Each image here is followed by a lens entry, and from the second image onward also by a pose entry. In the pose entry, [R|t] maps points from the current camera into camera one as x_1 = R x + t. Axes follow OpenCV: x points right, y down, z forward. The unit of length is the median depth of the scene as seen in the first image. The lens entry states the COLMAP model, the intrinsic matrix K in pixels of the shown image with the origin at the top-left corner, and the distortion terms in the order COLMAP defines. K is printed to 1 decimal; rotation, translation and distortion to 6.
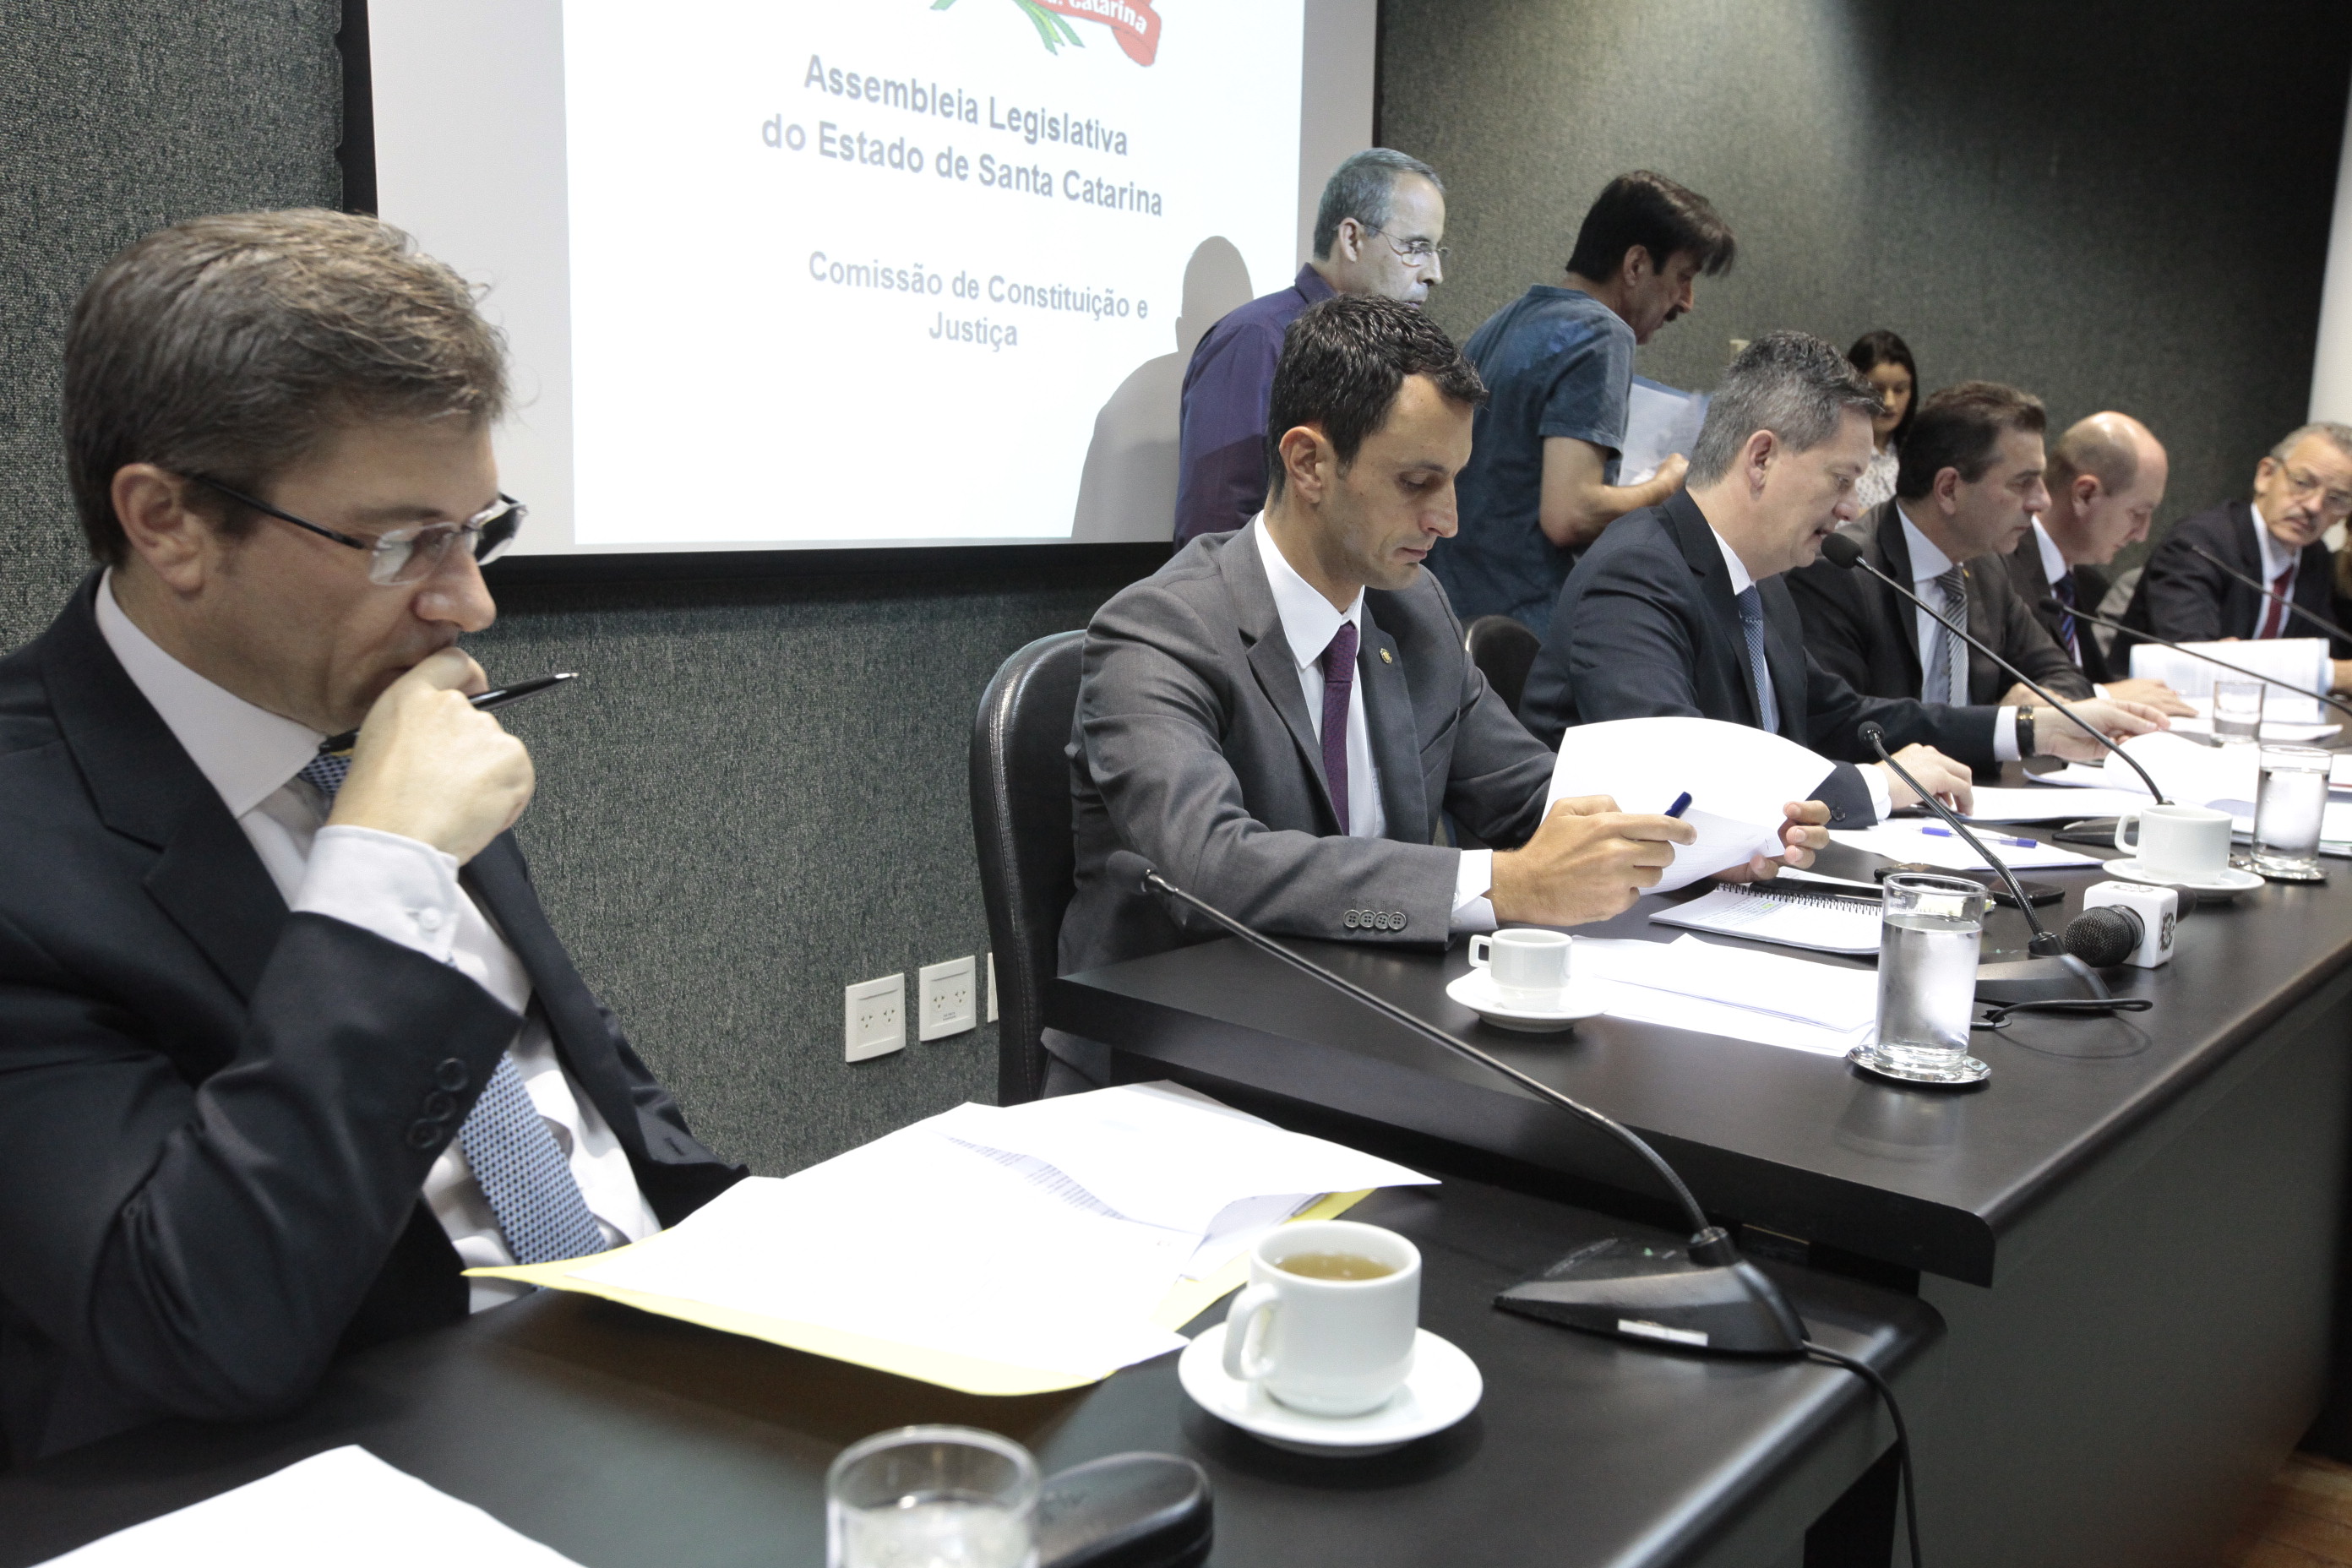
lens RADIAL K [[2062.3, 0, 1145.9], [0, 2062.3, 784.4], [0, 0, 1]] dist [0.004550, 0.075256]
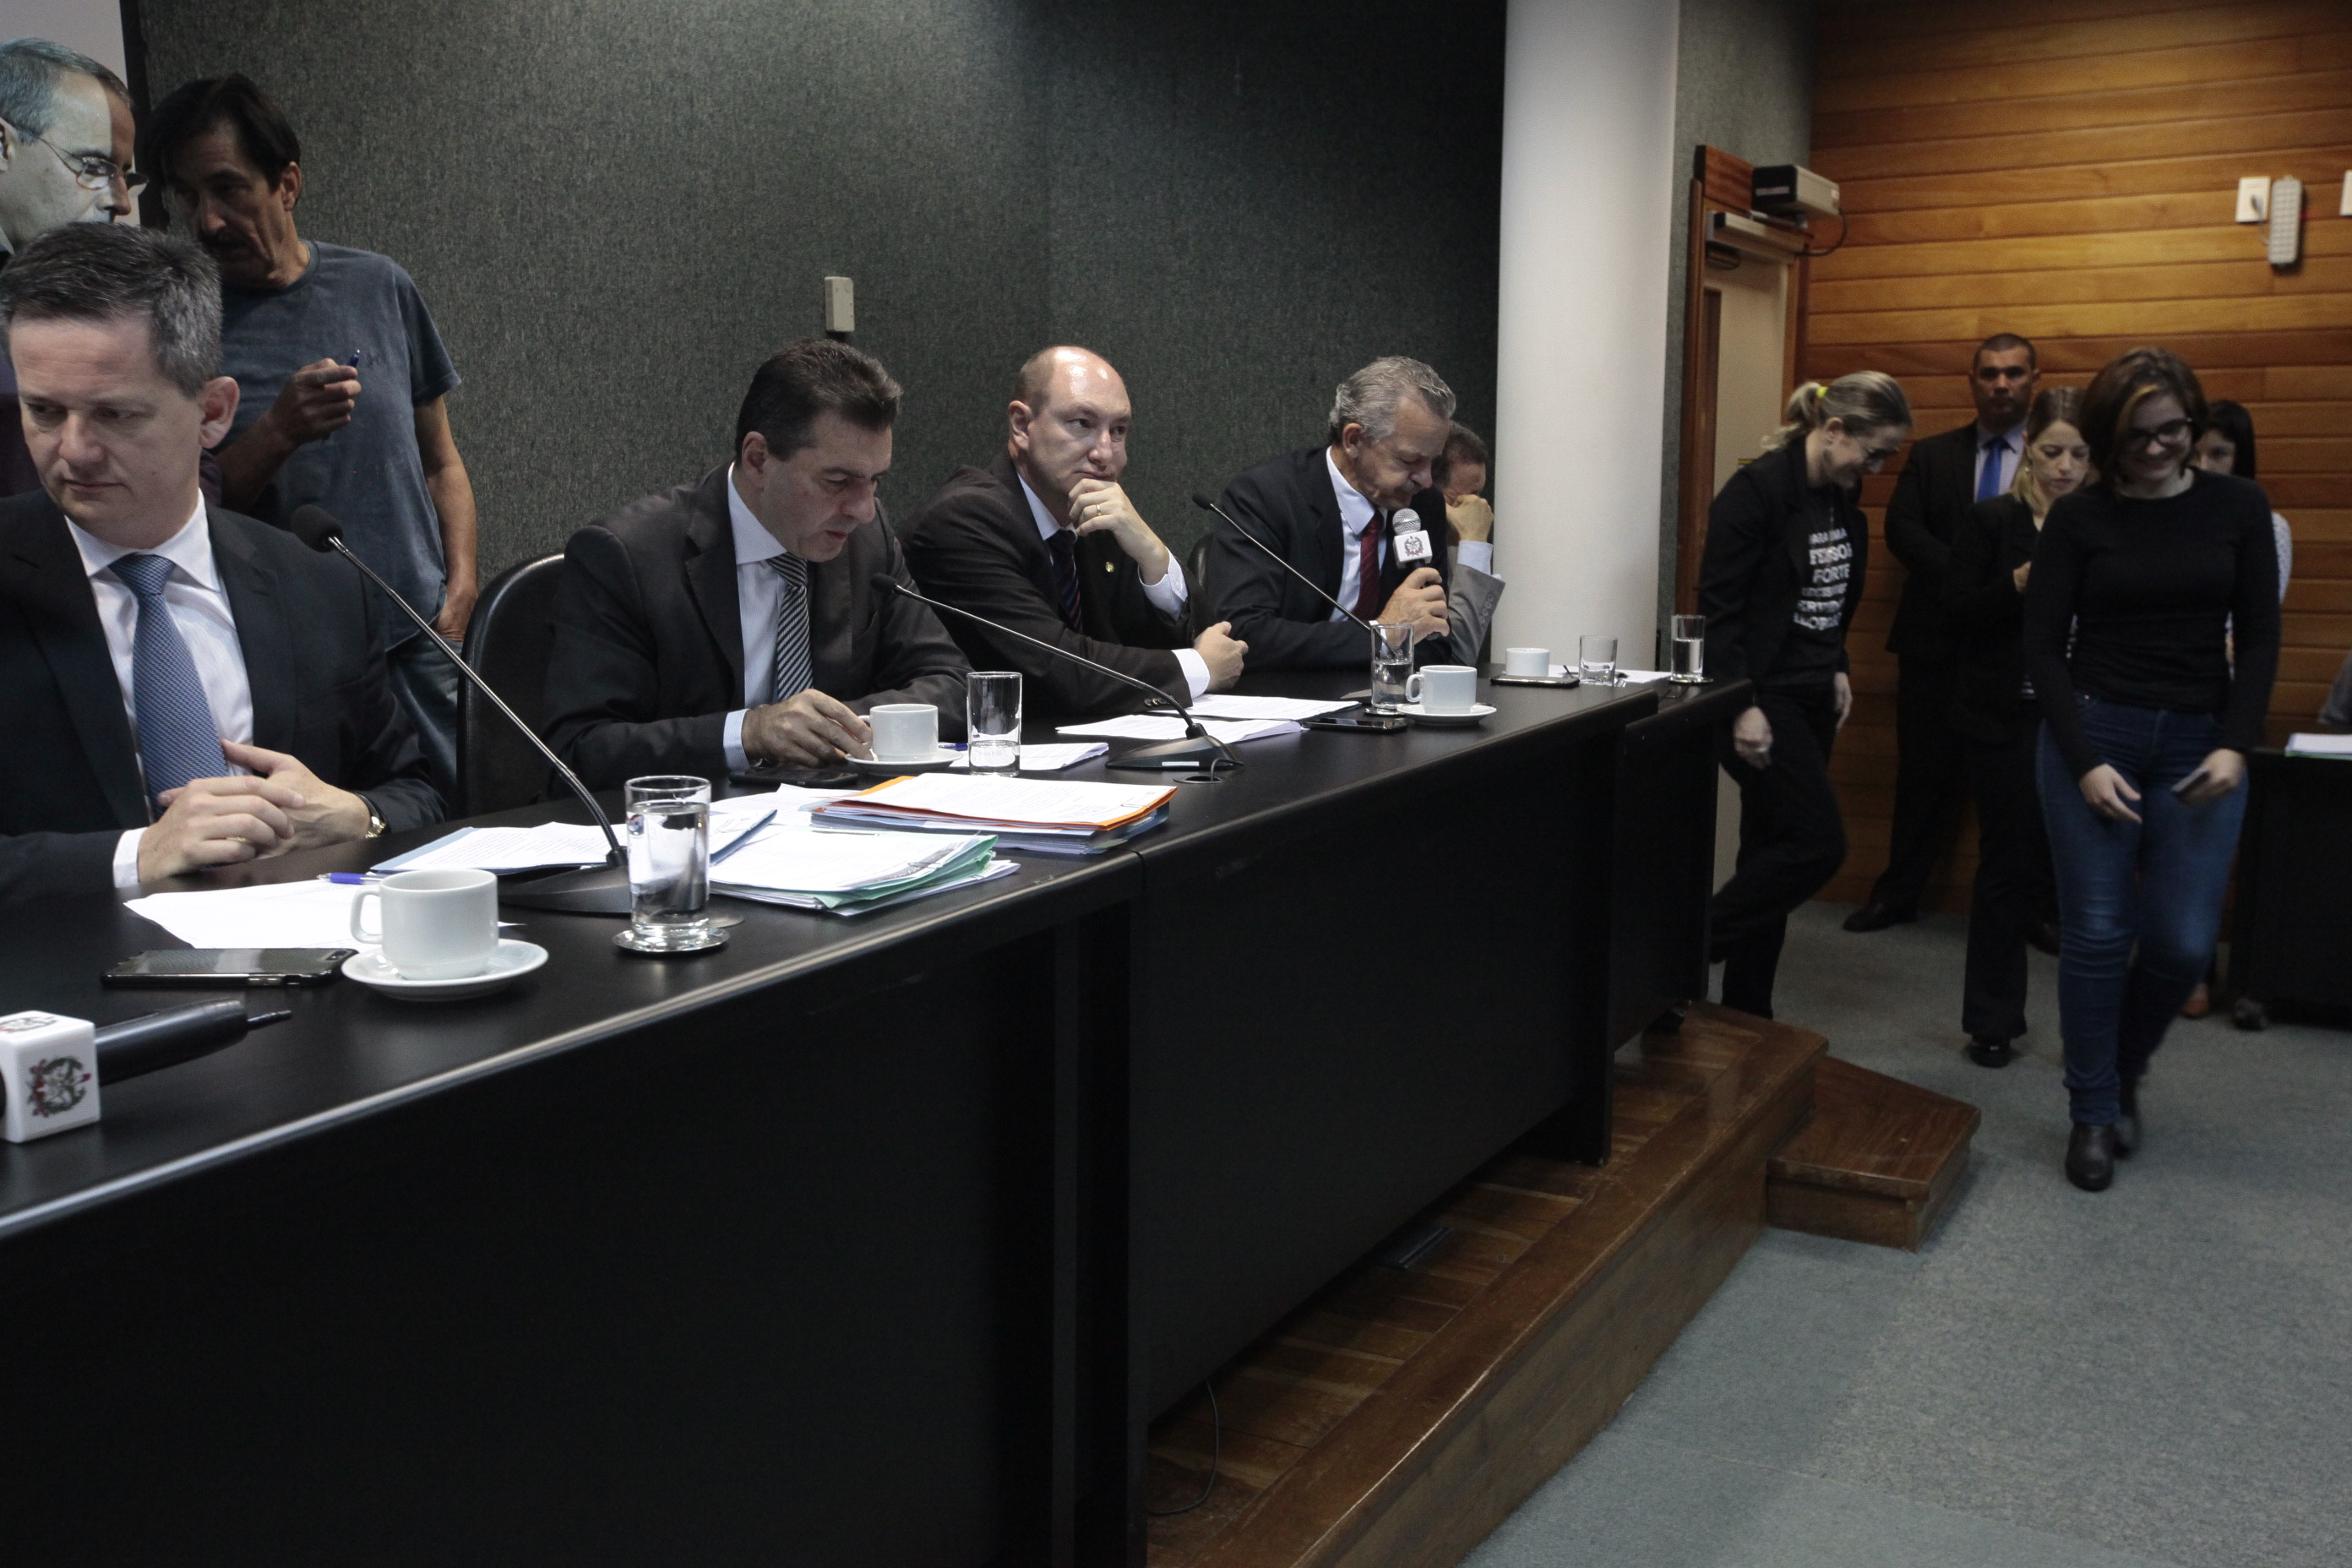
lens RADIAL K [[2231.5, 0, 1181.3], [0, 2231.5, 767.7], [0, 0, 1]] dist [0.062003, 0.000000]
pose [[0.980513, -0.049059, 0.190230, 0.398707], [0.049473, 0.998772, 0.002576, -0.008639], [-0.190123, 0.006886, 0.981736, 0.089524]]
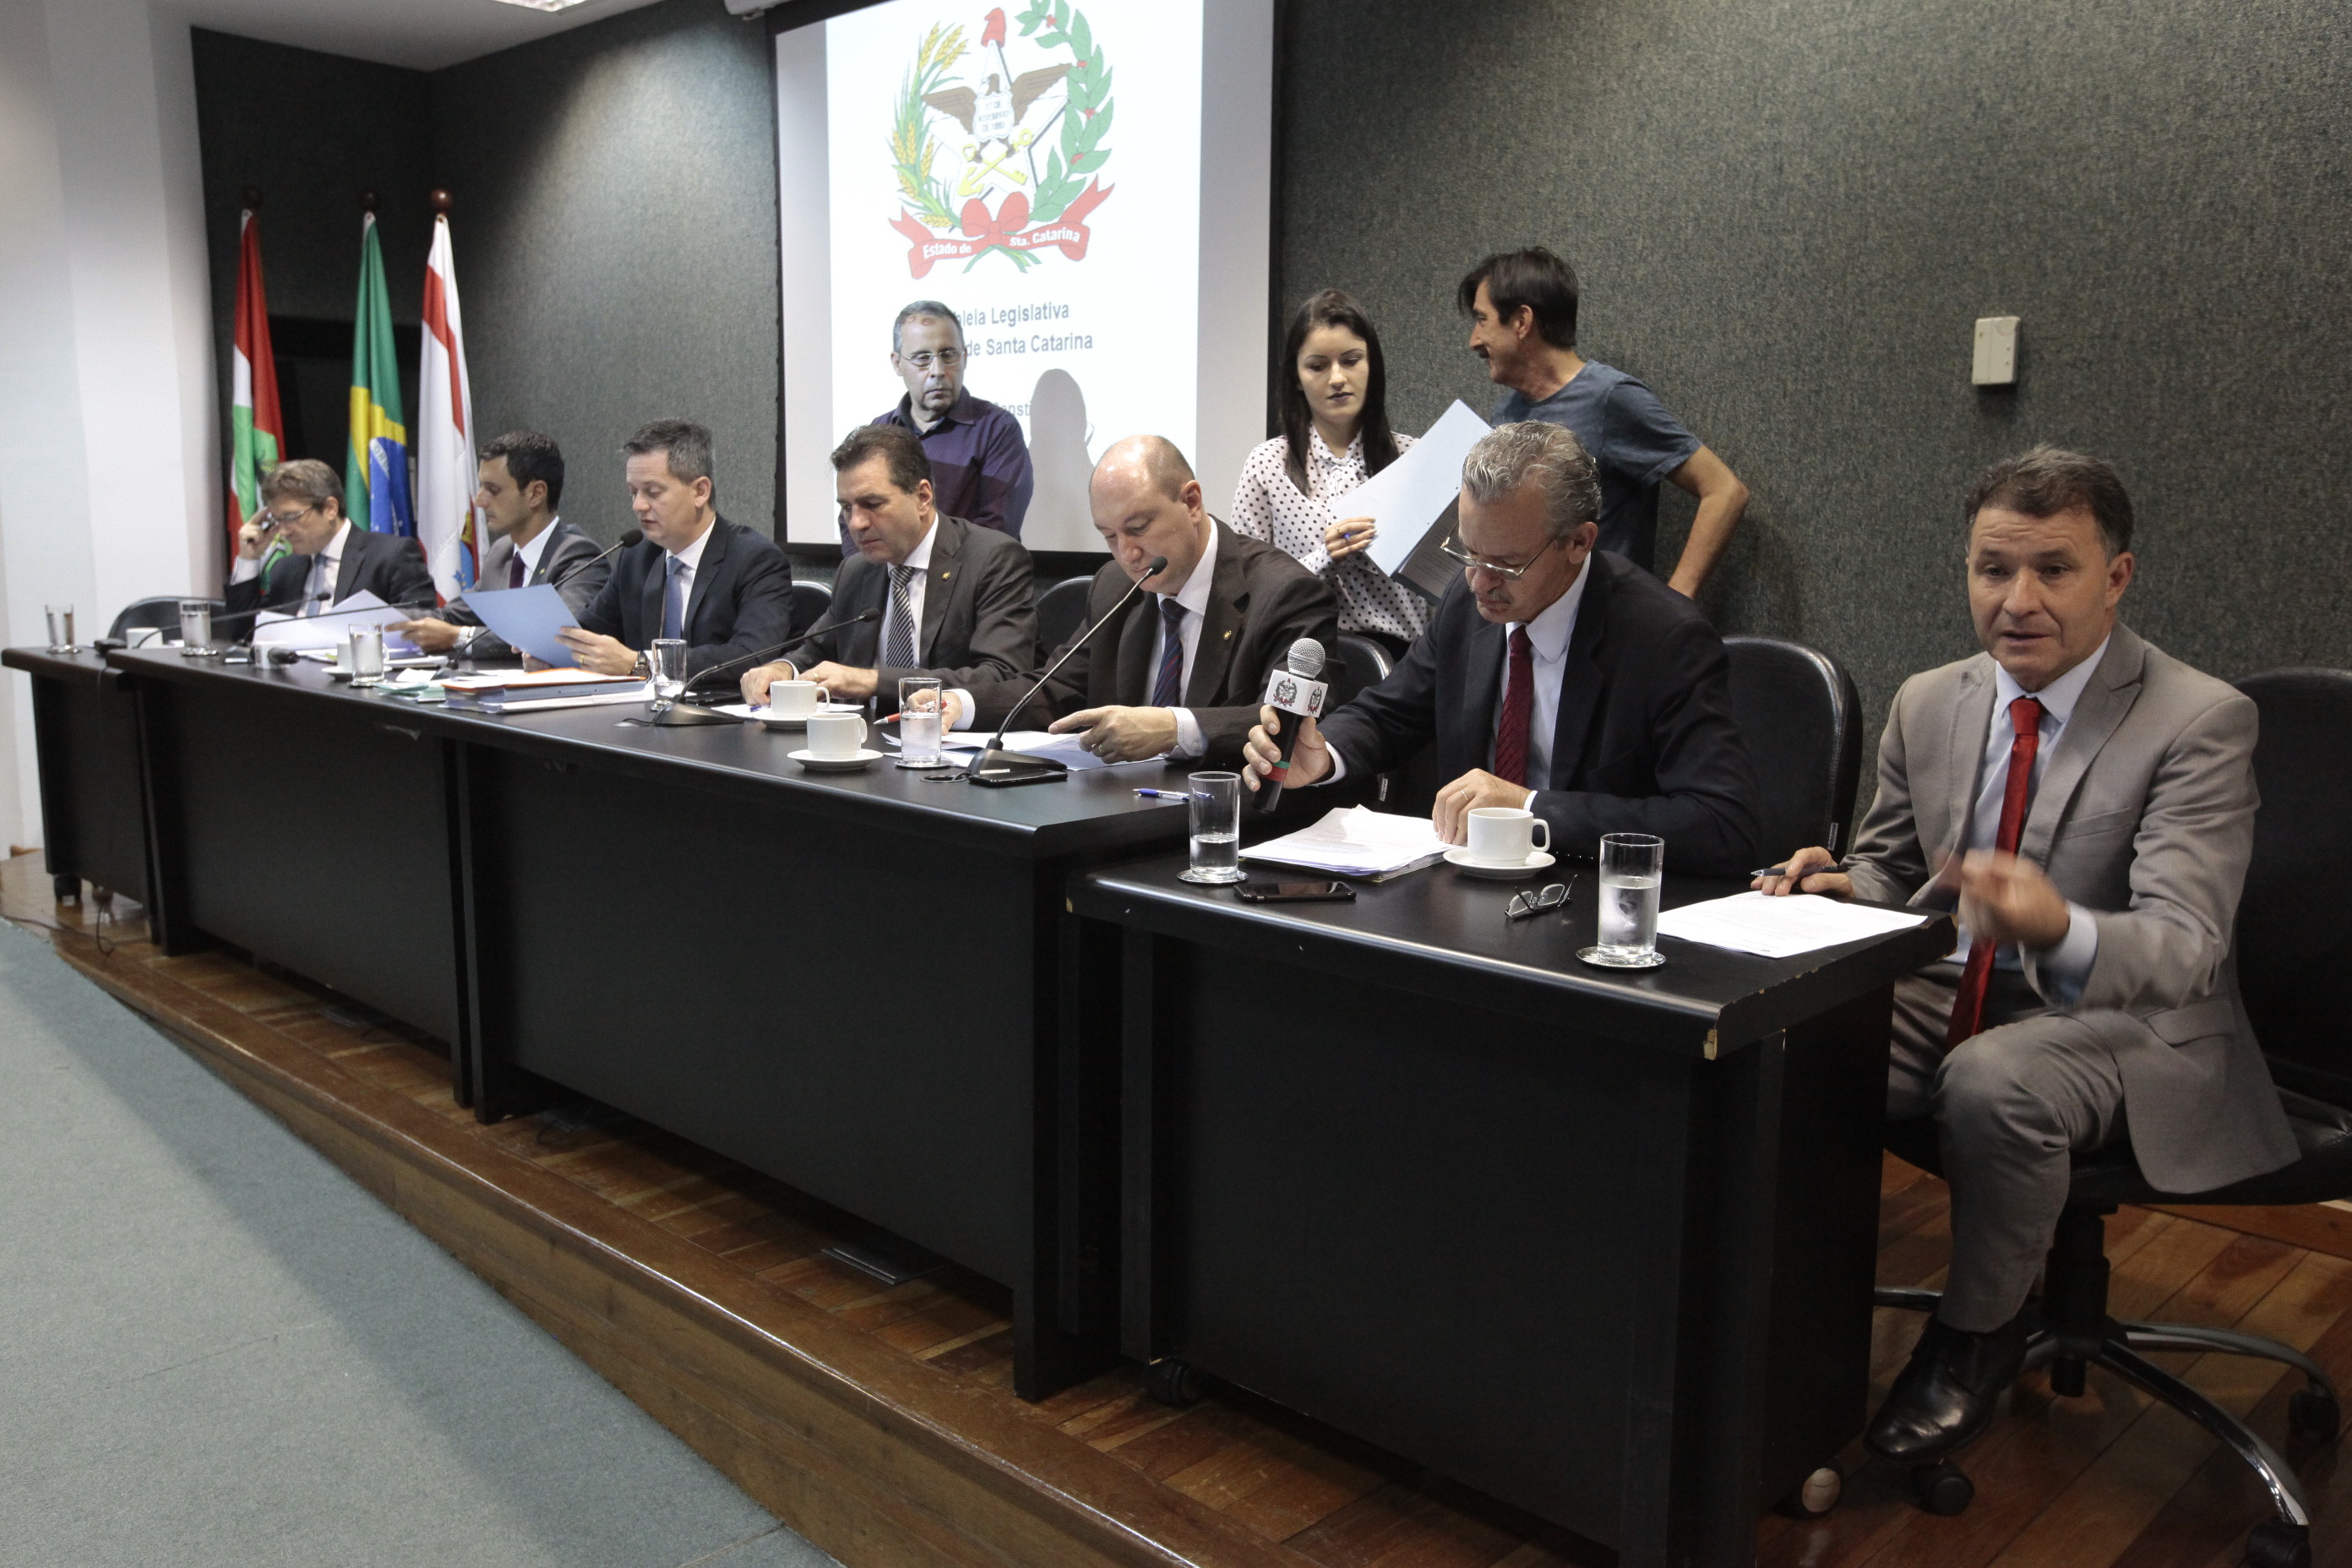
lens RADIAL K [[1888.7, 0, 1193.1], [0, 1888.7, 778.5], [0, 0, 1]] dist [0.002874, 0.057541]
pose [[-0.068693, 0.123134, -0.990010, 1.625658], [-0.159759, 0.978190, 0.132749, -0.168466], [0.984763, 0.167282, -0.047523, 1.303911]]
